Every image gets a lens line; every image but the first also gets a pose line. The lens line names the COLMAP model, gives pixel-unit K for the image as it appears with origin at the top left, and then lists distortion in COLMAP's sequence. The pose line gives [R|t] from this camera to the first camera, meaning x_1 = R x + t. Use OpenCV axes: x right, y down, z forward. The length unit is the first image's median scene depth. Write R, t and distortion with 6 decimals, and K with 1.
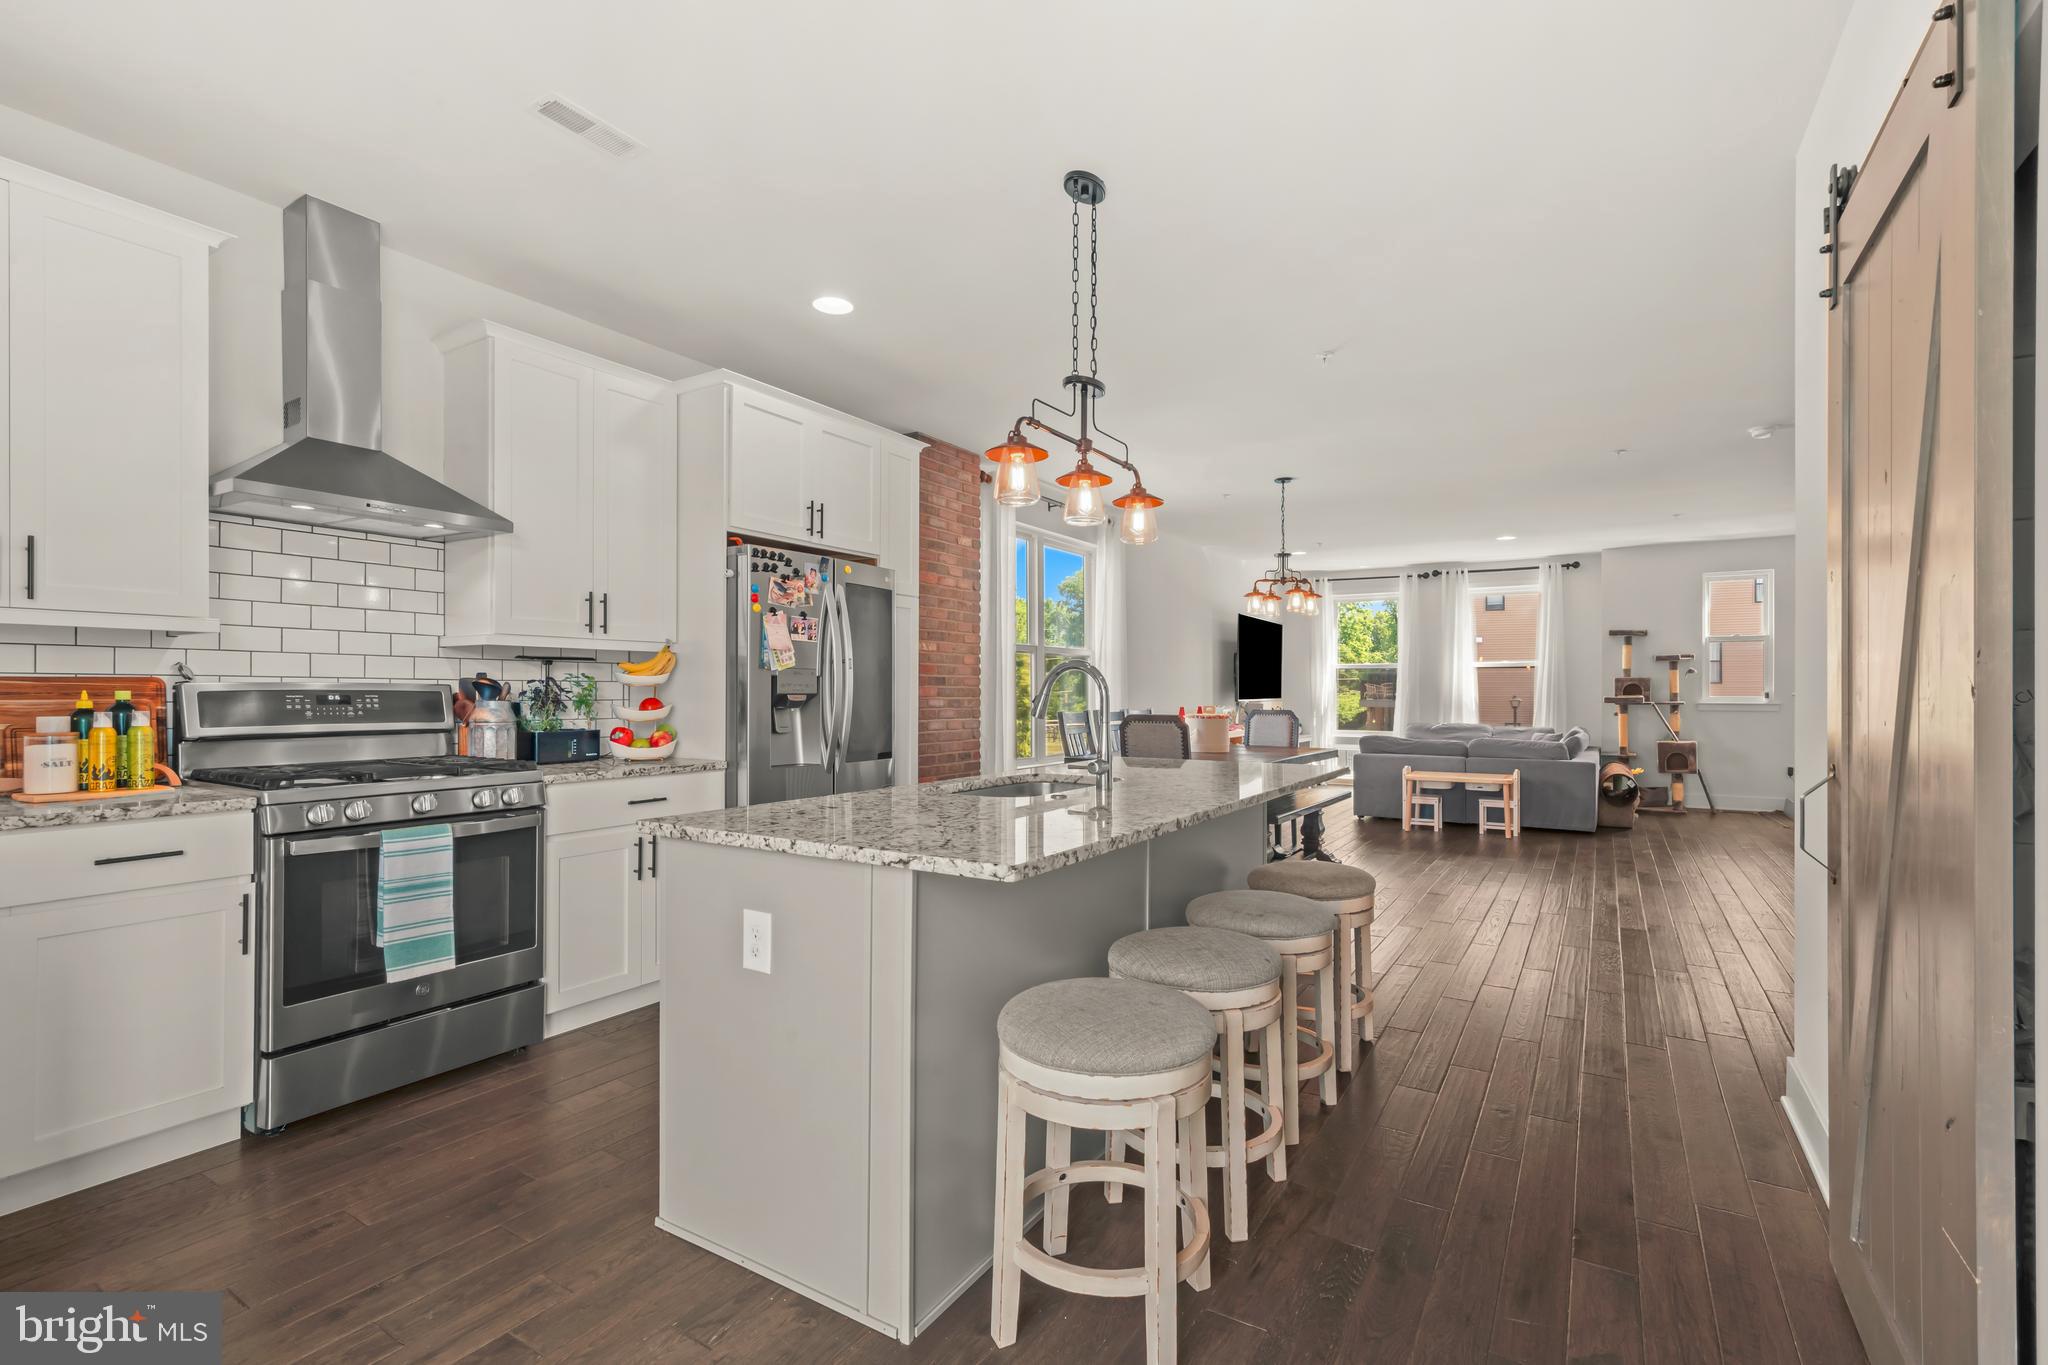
lens RADIAL K [[911.4, 0, 1023.7], [0, 911.4, 691.5], [0, 0, 1]] dist [-0.003028, 0.000164]
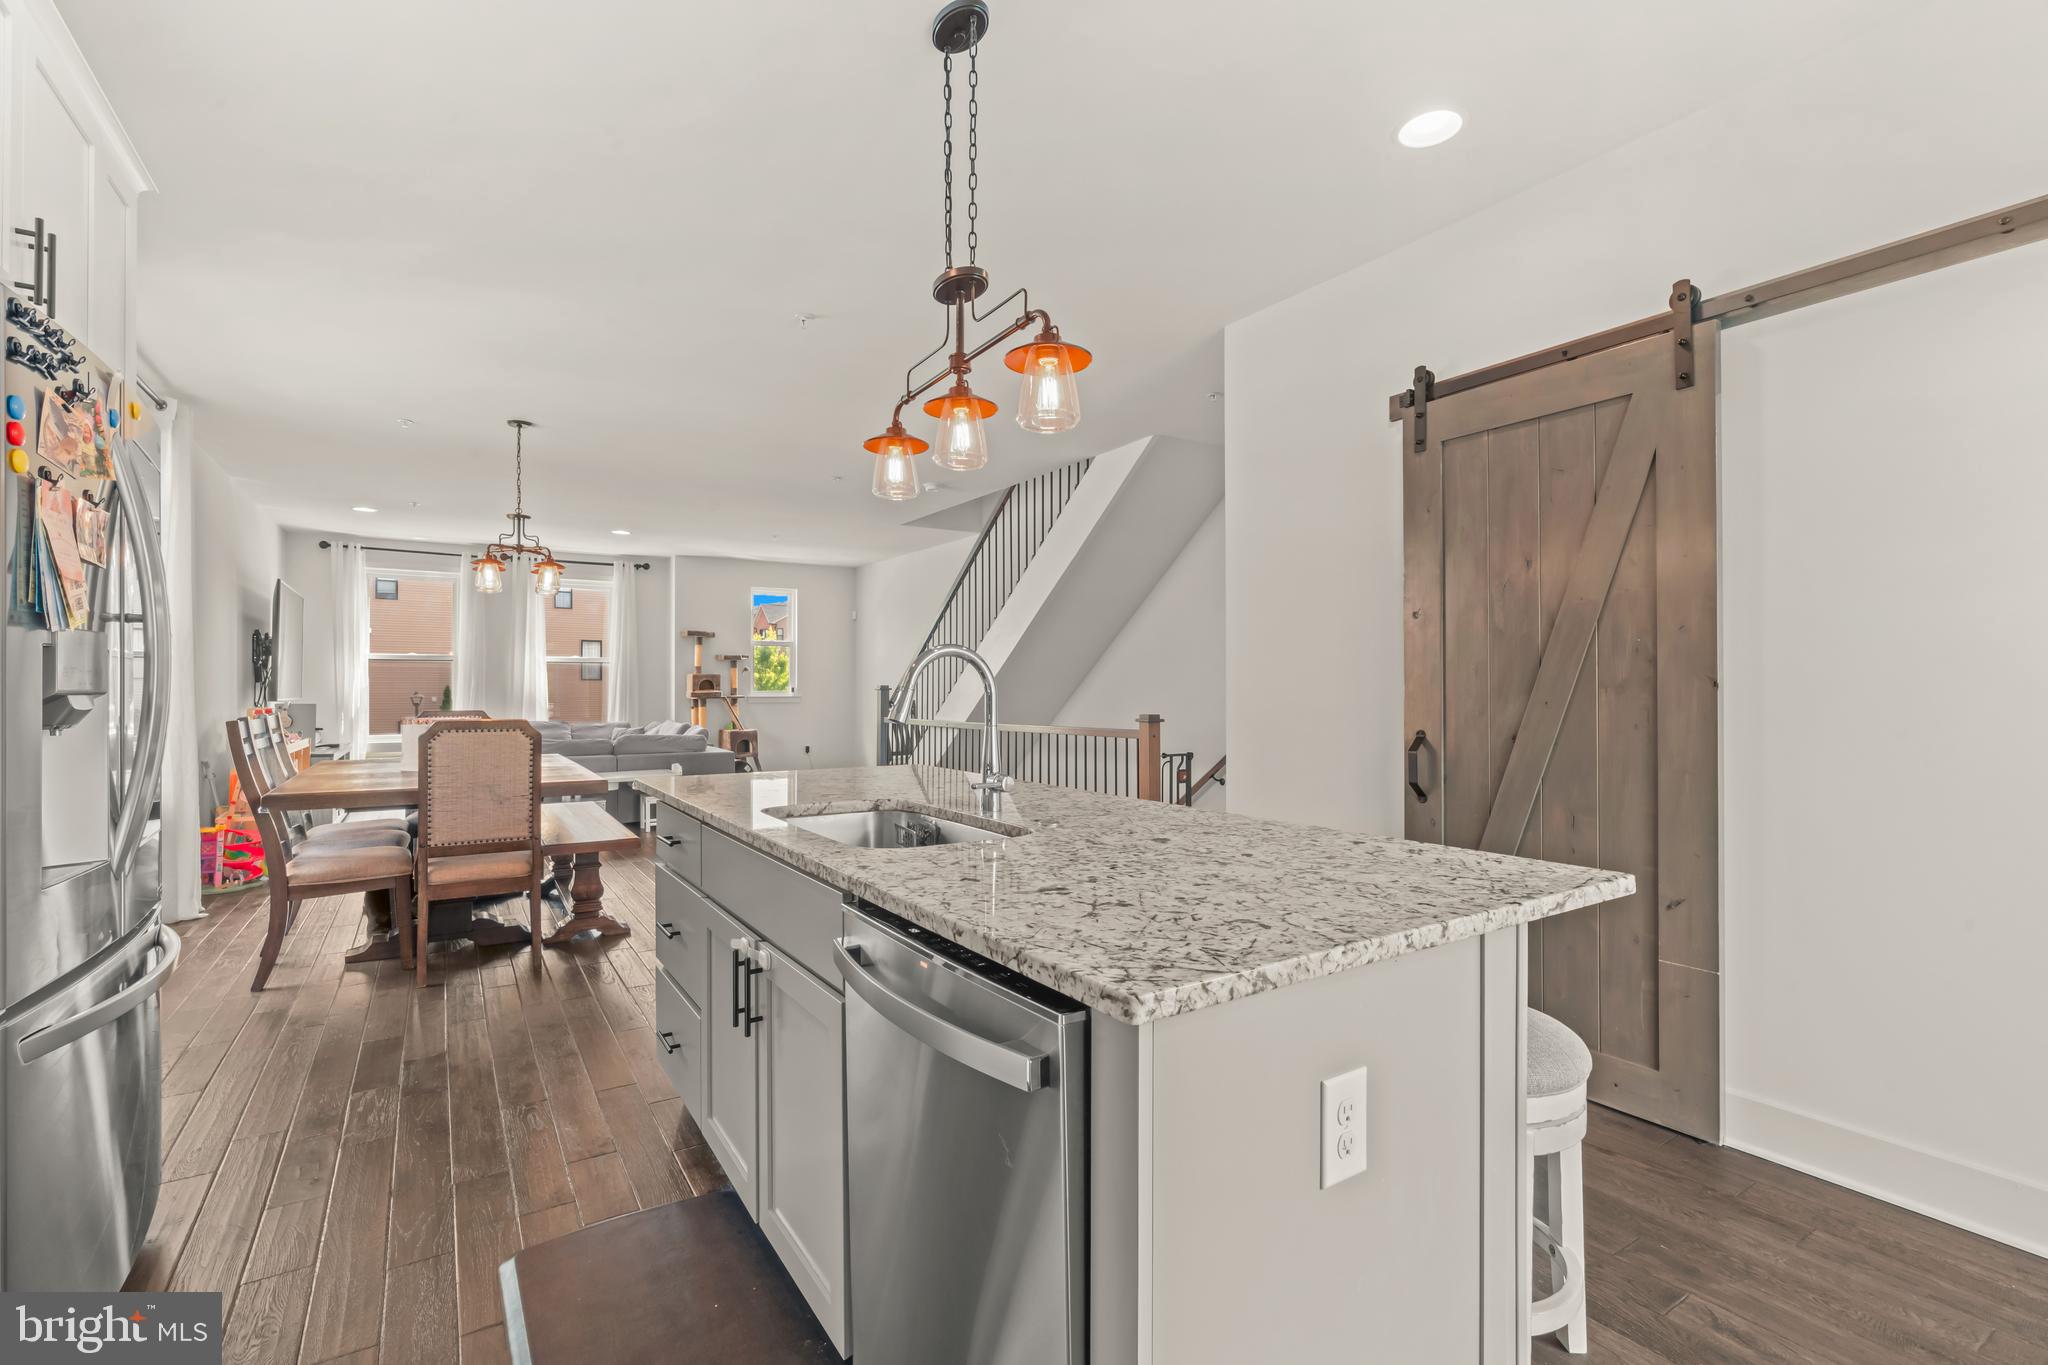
lens RADIAL K [[911.4, 0, 1007.1], [0, 911.4, 679.1], [0, 0, 1]] dist [-0.003028, 0.000164]
pose [[0.425865, 0.005623, 0.904769, -0.256179], [0.002774, 0.999968, -0.007520, -0.000066], [-0.904782, 0.005712, 0.425836, 0.271431]]
